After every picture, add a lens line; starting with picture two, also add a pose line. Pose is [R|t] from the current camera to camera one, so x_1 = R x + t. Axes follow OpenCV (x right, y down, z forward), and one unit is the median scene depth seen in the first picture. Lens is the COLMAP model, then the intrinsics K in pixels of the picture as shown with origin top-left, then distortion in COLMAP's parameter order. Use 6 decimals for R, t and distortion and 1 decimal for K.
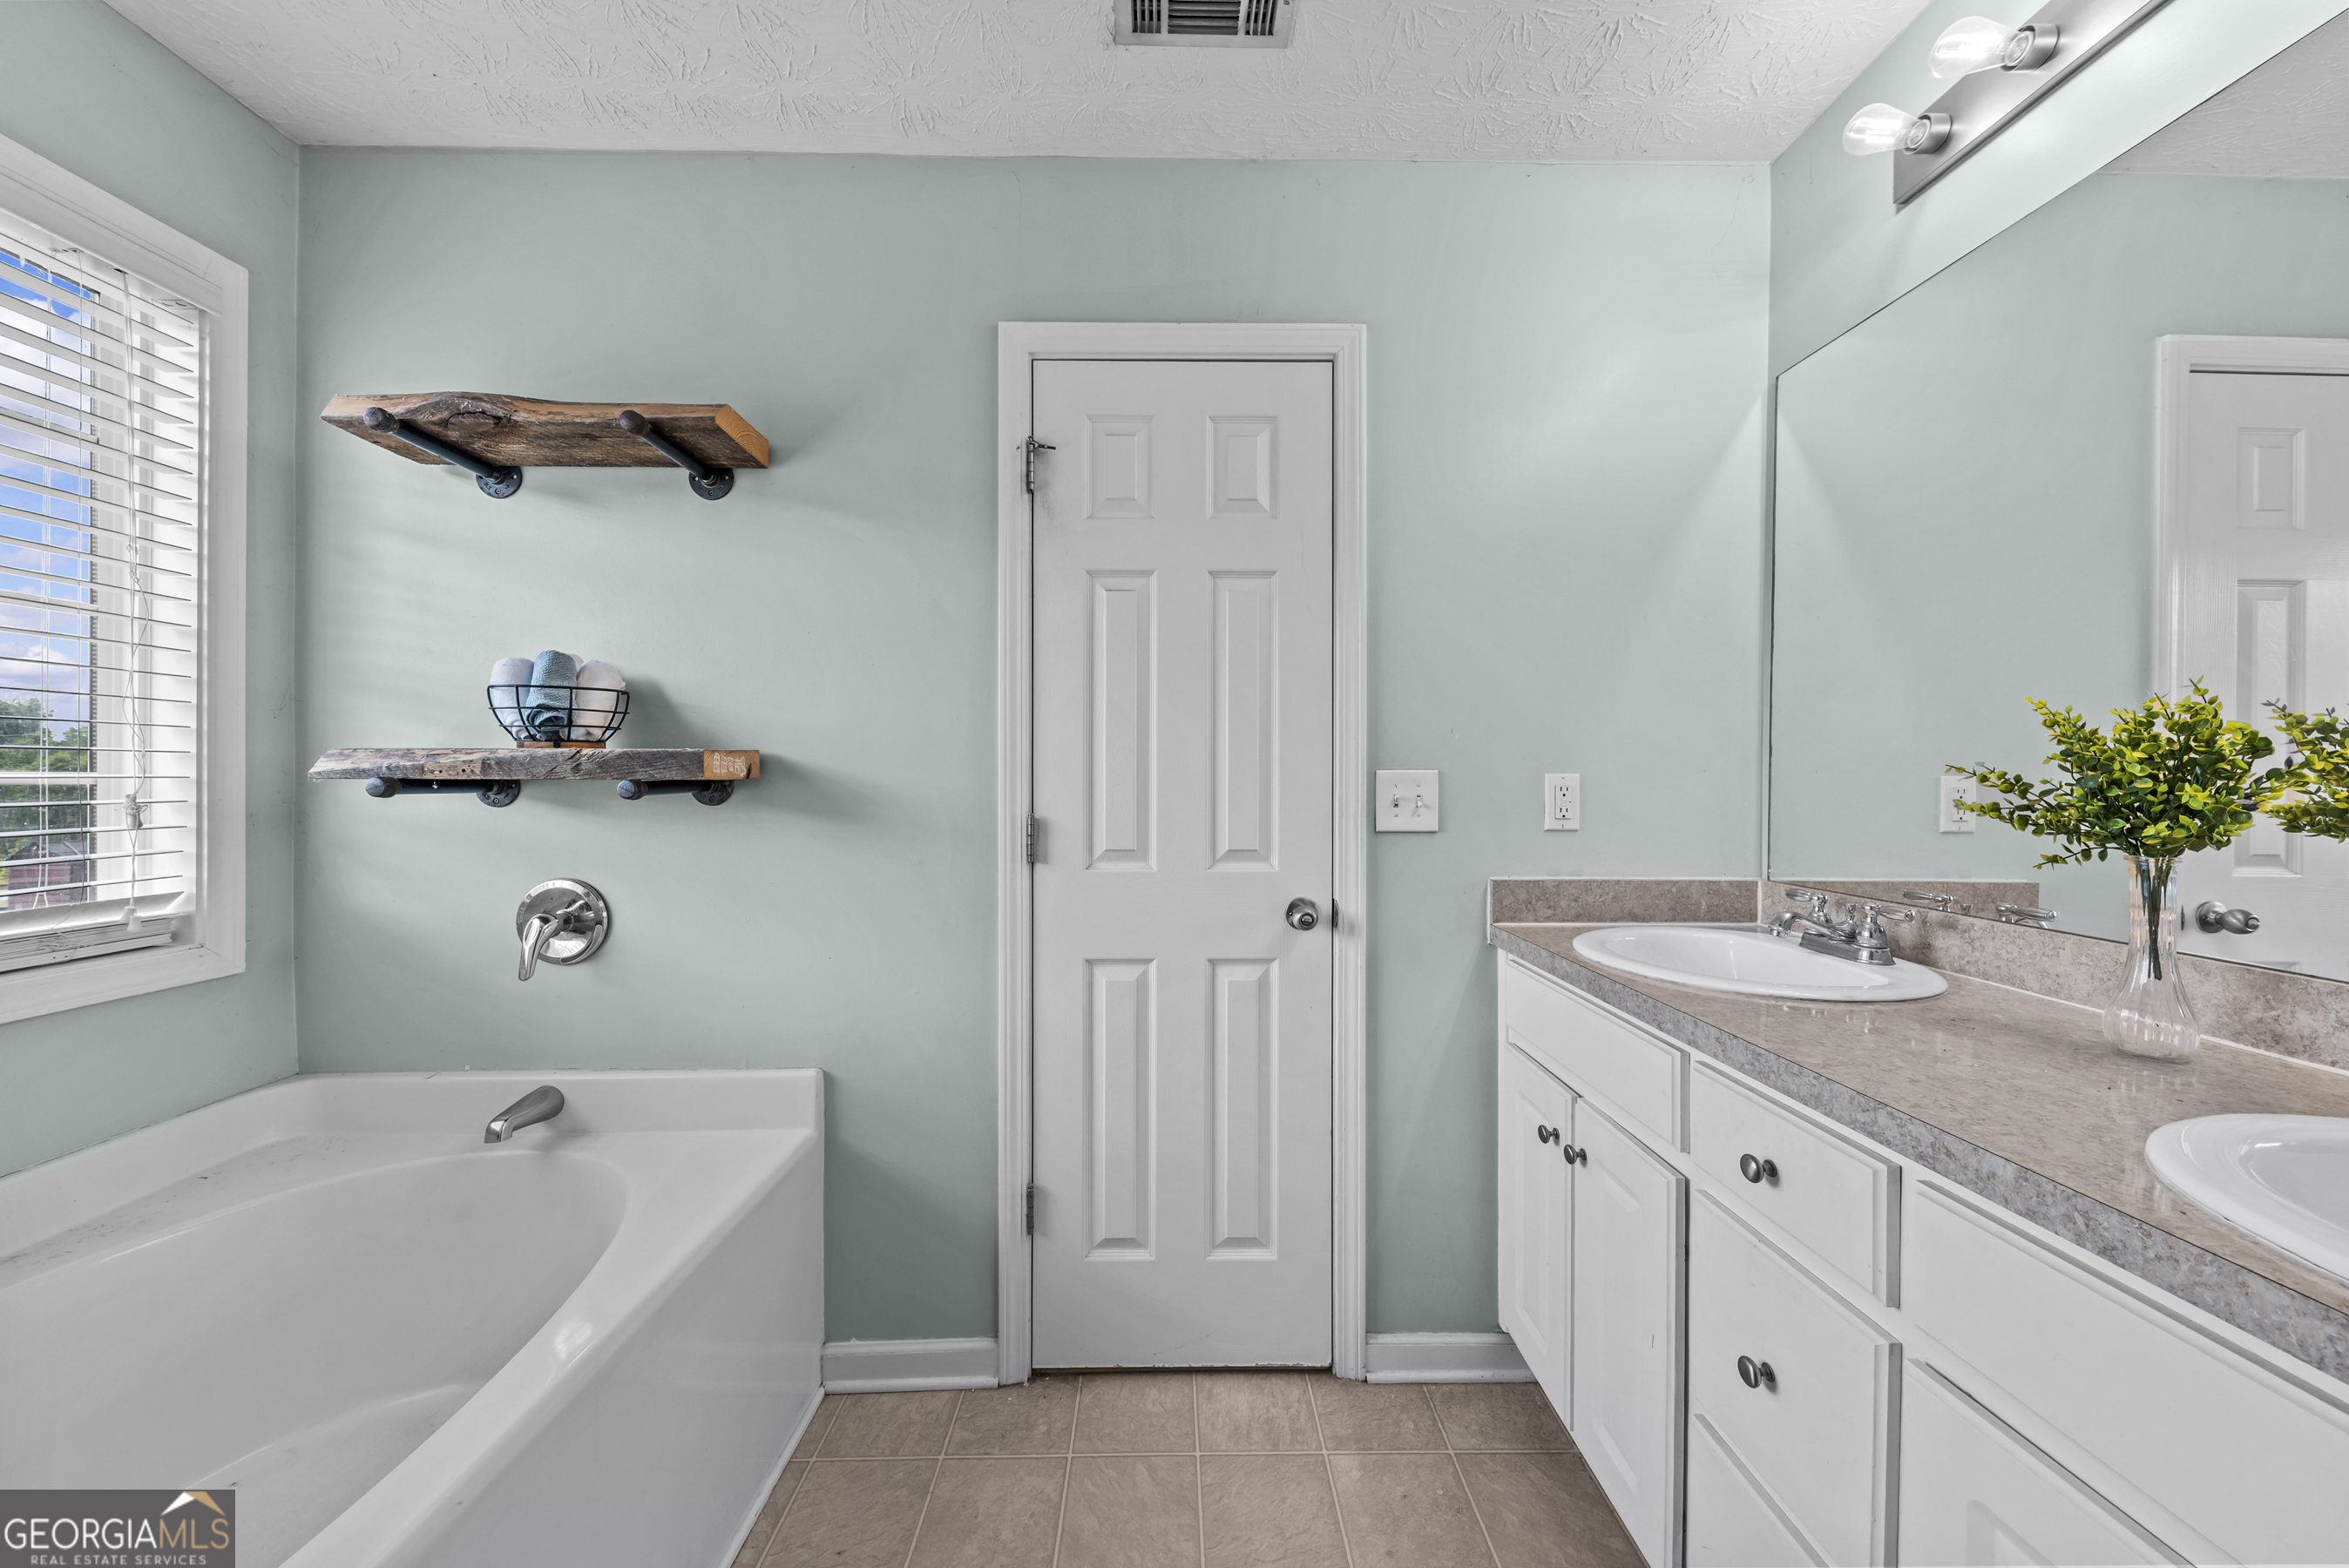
lens RADIAL K [[798.5, 0, 1174.5], [0, 798.5, 784.0], [0, 0, 1]] dist [0.010102, -0.003334]
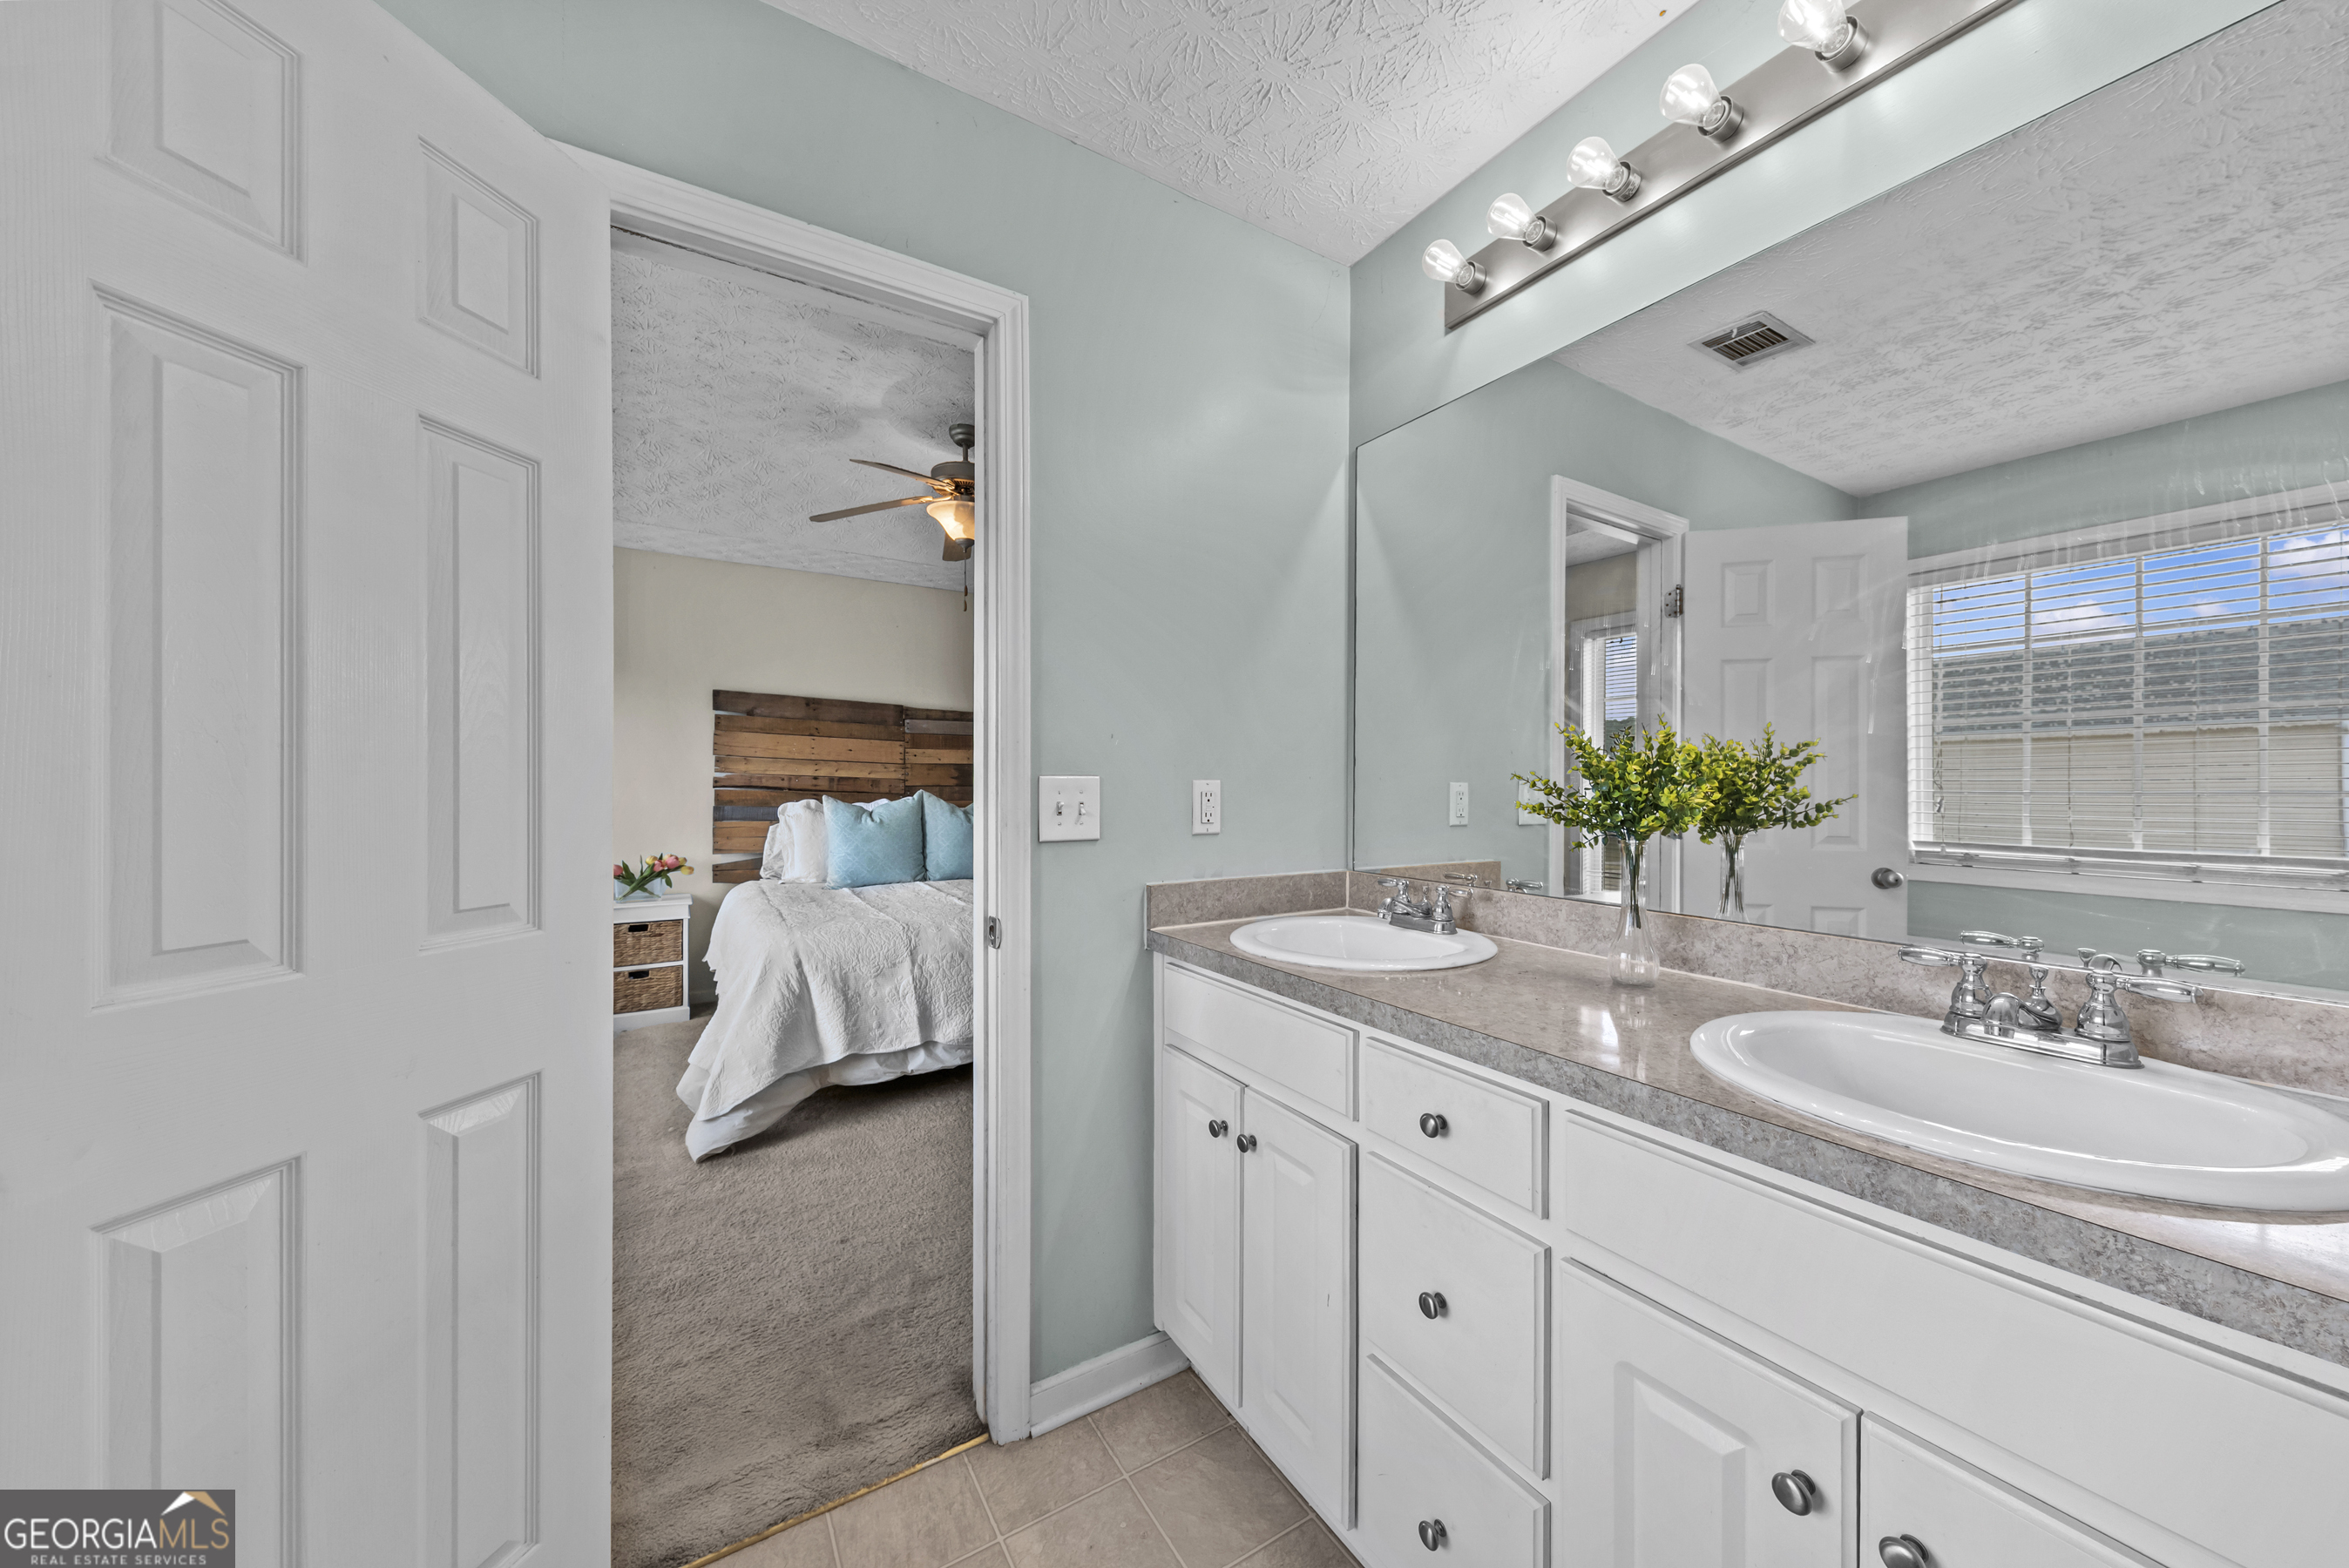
lens RADIAL K [[813.3, 0, 1169.6], [0, 813.3, 786.1], [0, 0, 1]] dist [0.011950, -0.000042]
pose [[0.860854, -0.002415, 0.508846, -0.220250], [0.005250, 0.999978, -0.004135, -0.002139], [-0.508825, 0.006231, 0.860848, 0.215610]]
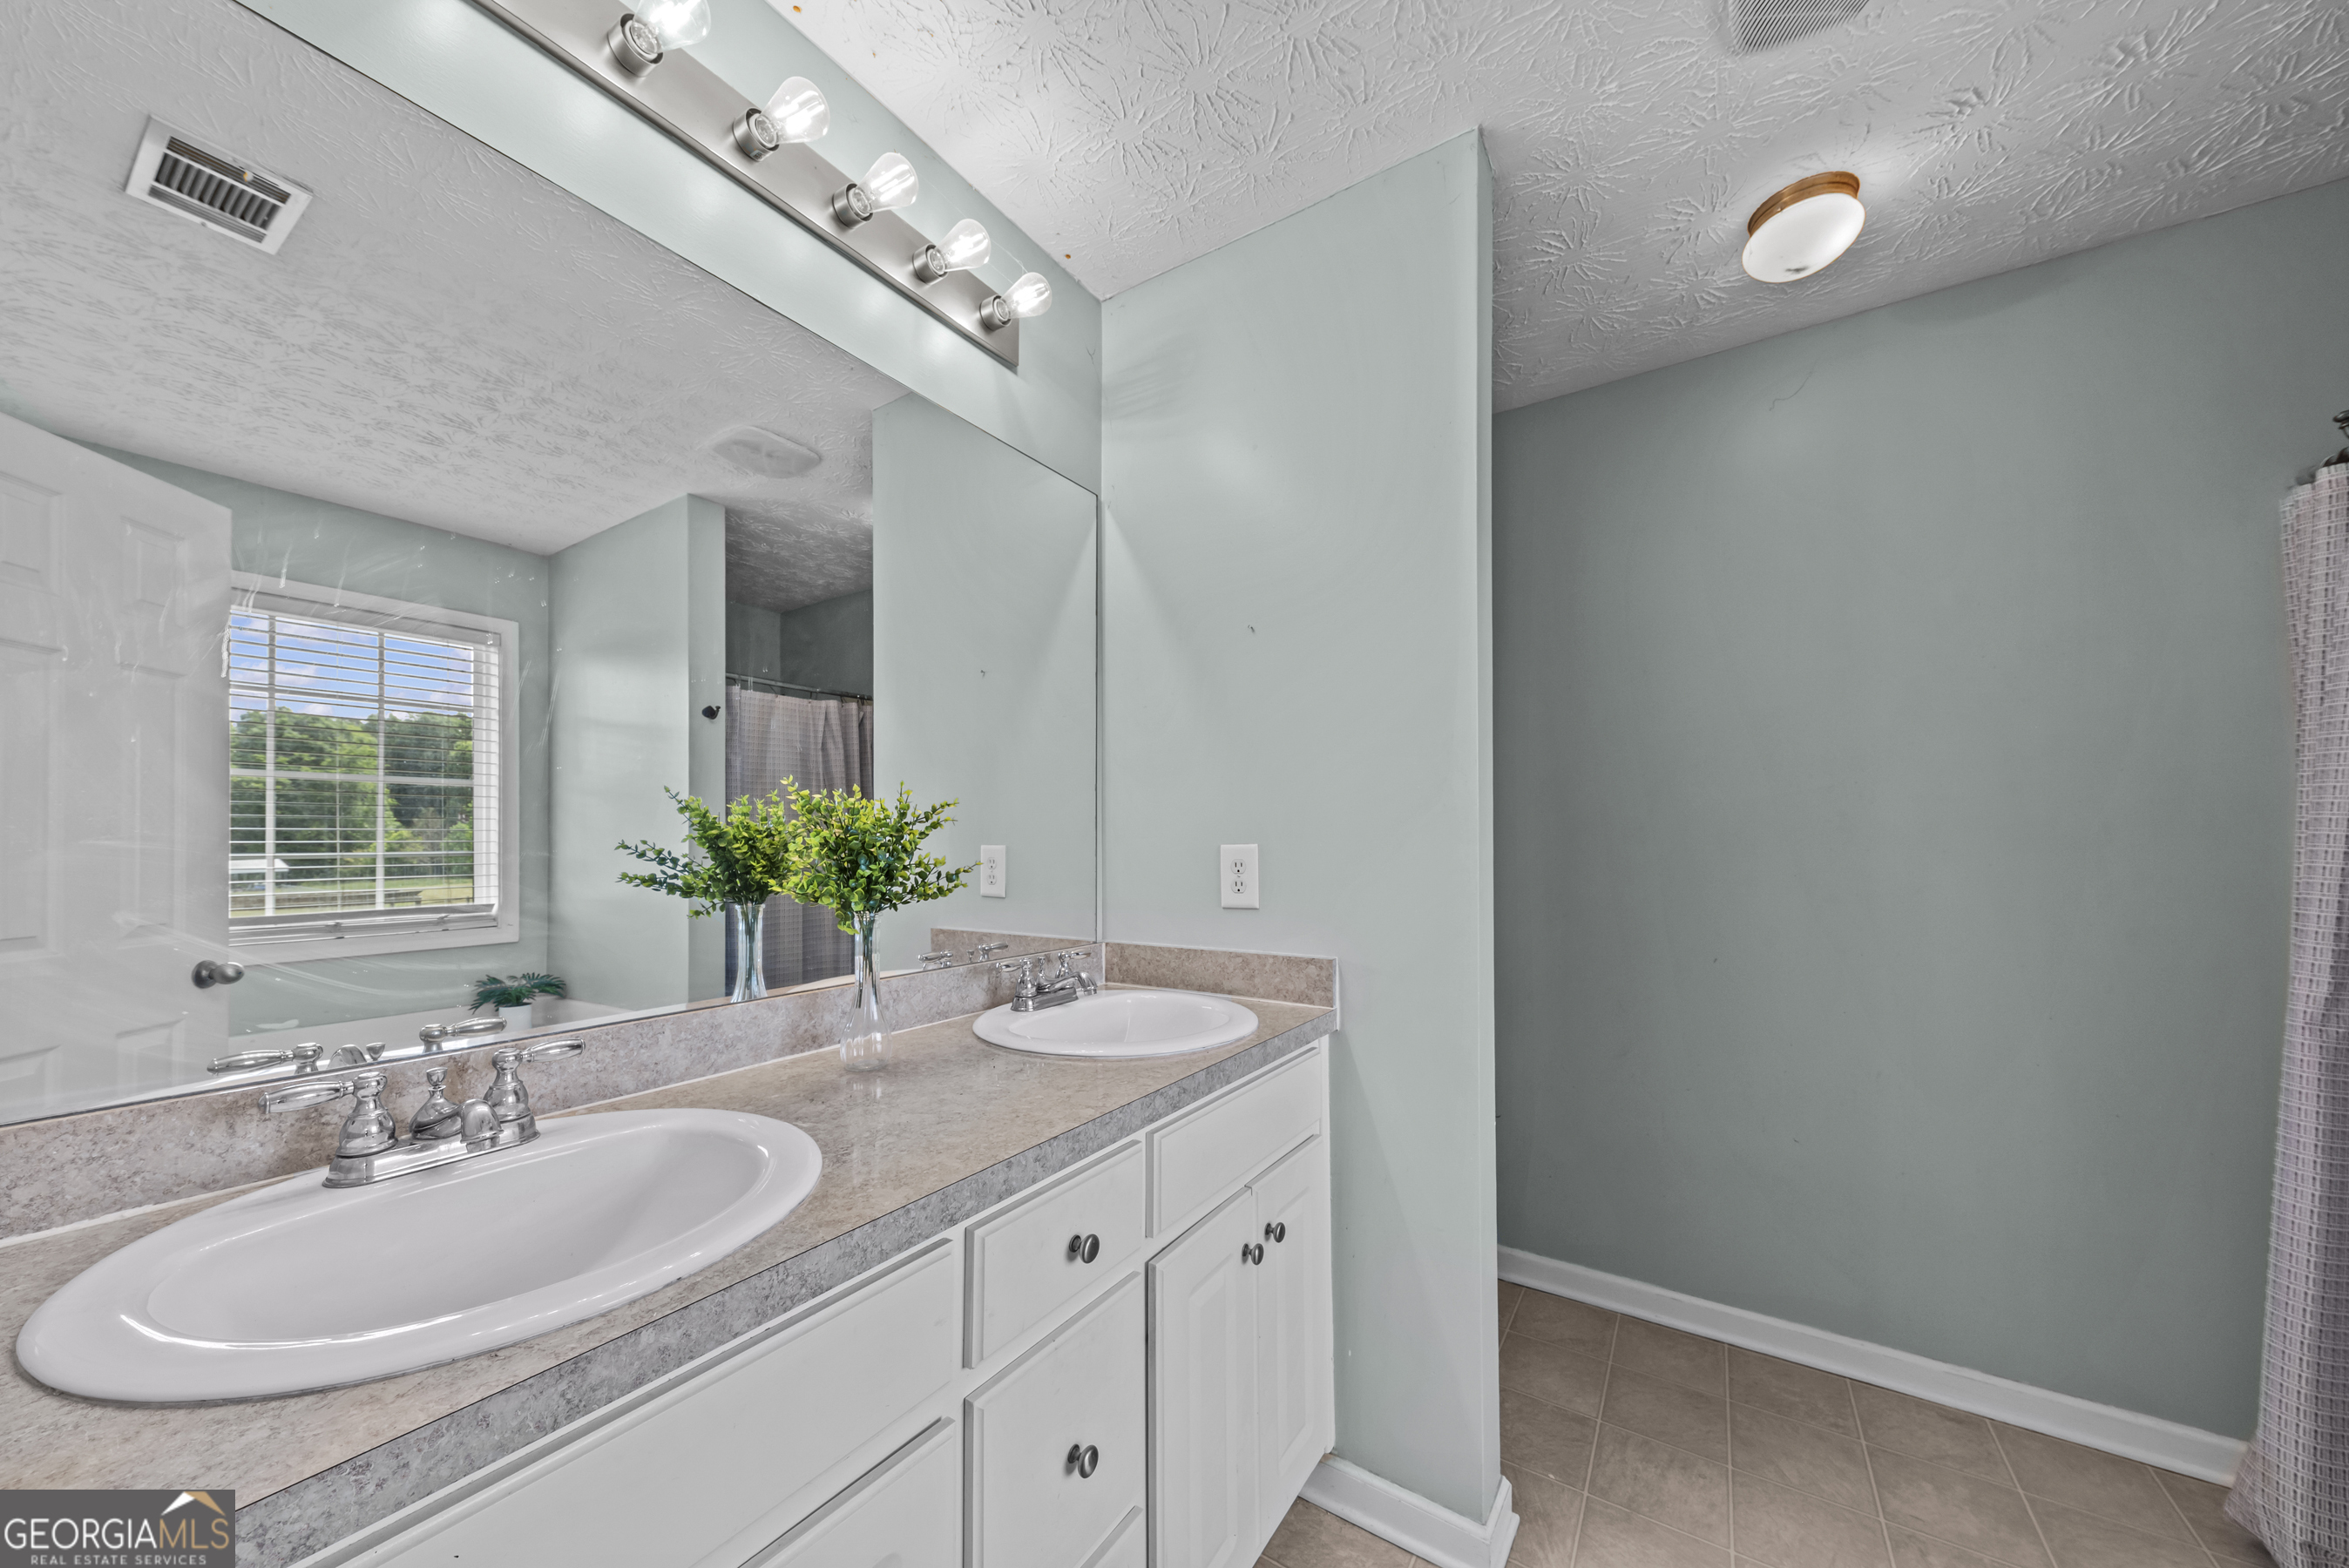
lens RADIAL K [[825.2, 0, 1175.7], [0, 825.2, 835.3], [0, 0, 1]] dist [0.001239, -0.000046]
pose [[-0.833599, 0.004840, 0.552349, 0.078100], [0.007707, 0.999966, 0.002869, -0.037100], [-0.552316, 0.006649, -0.833608, 2.062750]]
